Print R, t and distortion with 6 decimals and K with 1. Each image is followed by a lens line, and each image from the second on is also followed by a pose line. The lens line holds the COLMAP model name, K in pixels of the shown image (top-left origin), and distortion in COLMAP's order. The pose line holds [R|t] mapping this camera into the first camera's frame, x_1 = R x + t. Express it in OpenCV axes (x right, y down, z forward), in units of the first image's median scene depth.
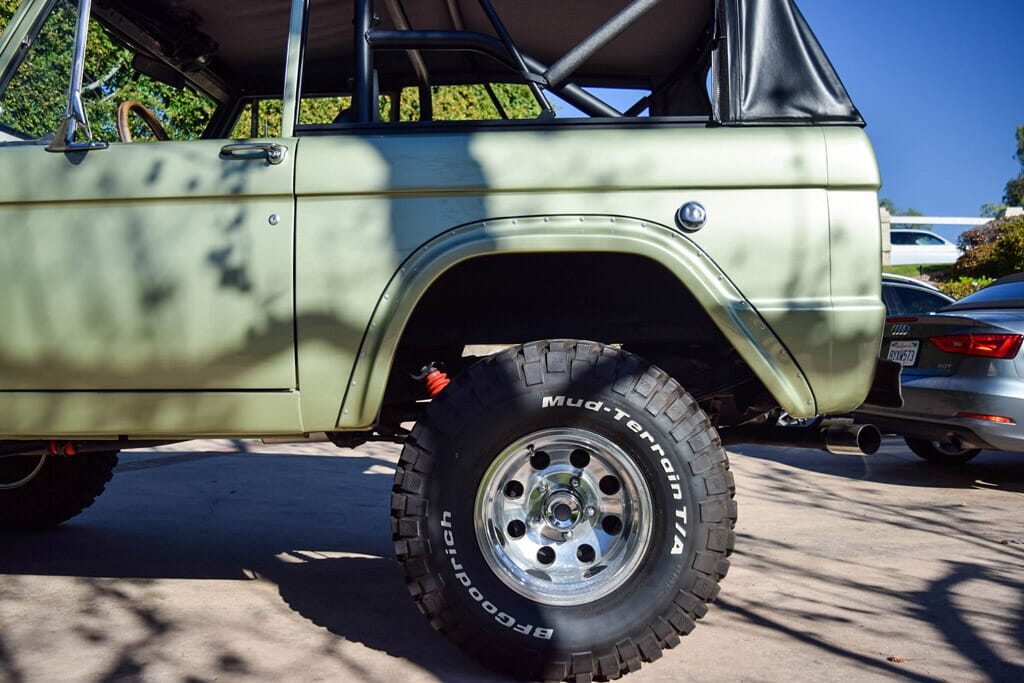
lens RADIAL K [[917.4, 0, 512.0], [0, 917.4, 341.5], [0, 0, 1]] dist [-0.071809, 0.006462]
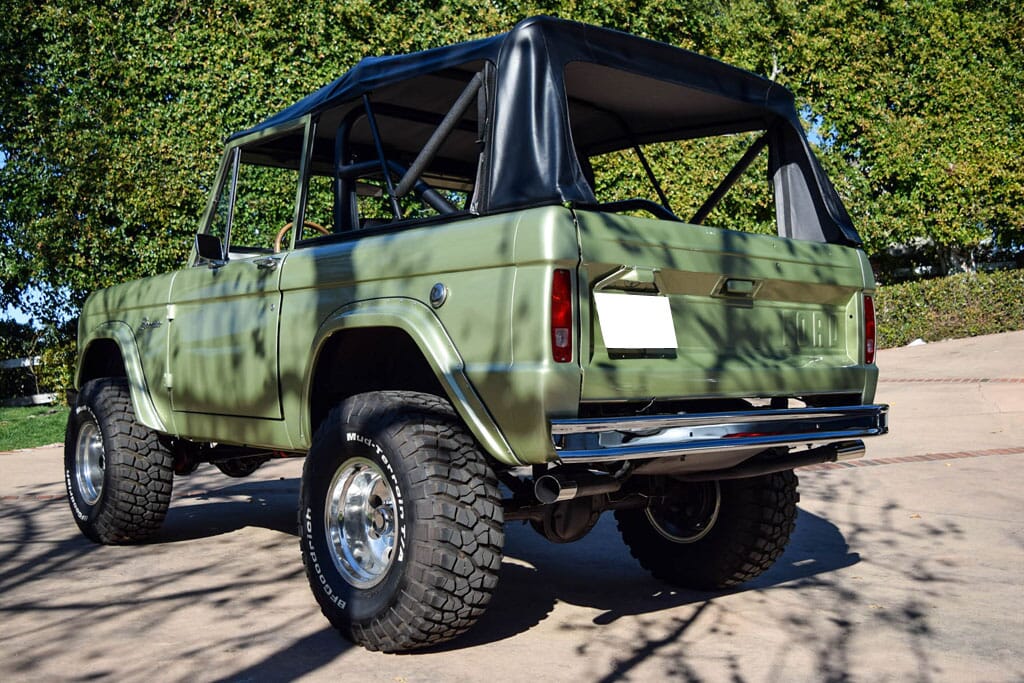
lens RADIAL K [[1018.1, 0, 512.0], [0, 1018.1, 341.5], [0, 0, 1]] dist [-0.069449, 0.013382]
pose [[0.698596, -0.007187, -0.715480, 1.214428], [-0.007388, 0.999824, -0.017257, -0.049644], [0.715478, 0.017342, 0.698420, 0.096575]]
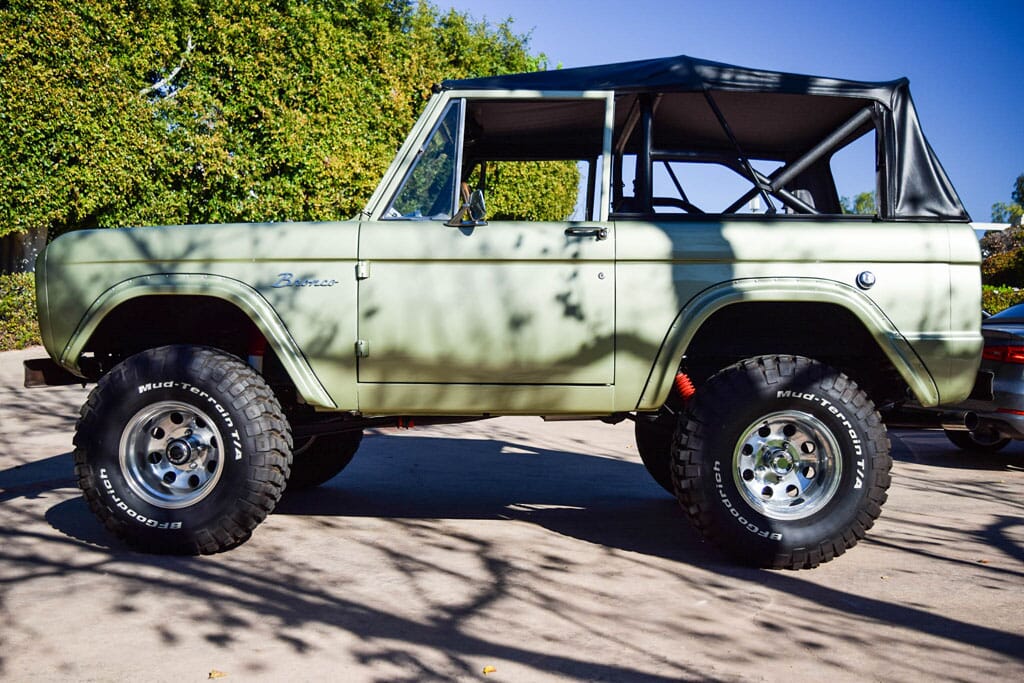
lens RADIAL K [[949.6, 0, 518.2], [0, 949.6, 340.2], [0, 0, 1]] dist [-0.067907, 0.000339]
pose [[0.999762, 0.015946, 0.014862, -0.419946], [-0.016059, 0.999843, 0.007488, -0.032191], [-0.014740, -0.007725, 0.999862, -0.617897]]
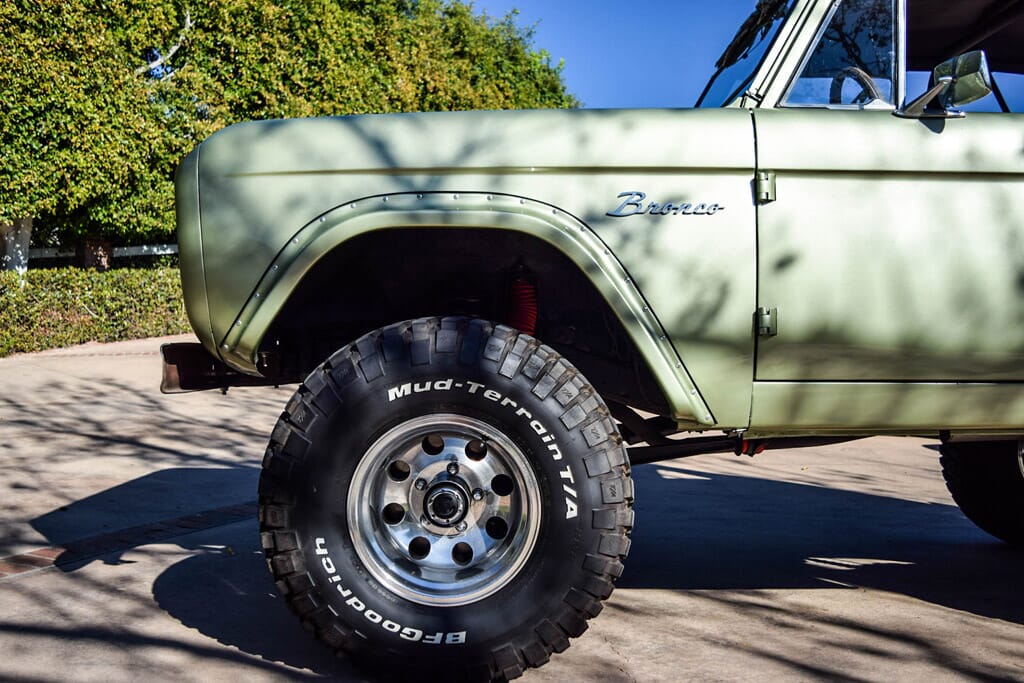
lens RADIAL K [[949.4, 0, 510.3], [0, 949.4, 351.4], [0, 0, 1]] dist [-0.076366, 0.008111]
pose [[0.998659, 0.015223, 0.049475, -0.960480], [-0.015476, 0.999869, 0.004734, 0.024834], [-0.049396, -0.005493, 0.998764, 0.072088]]
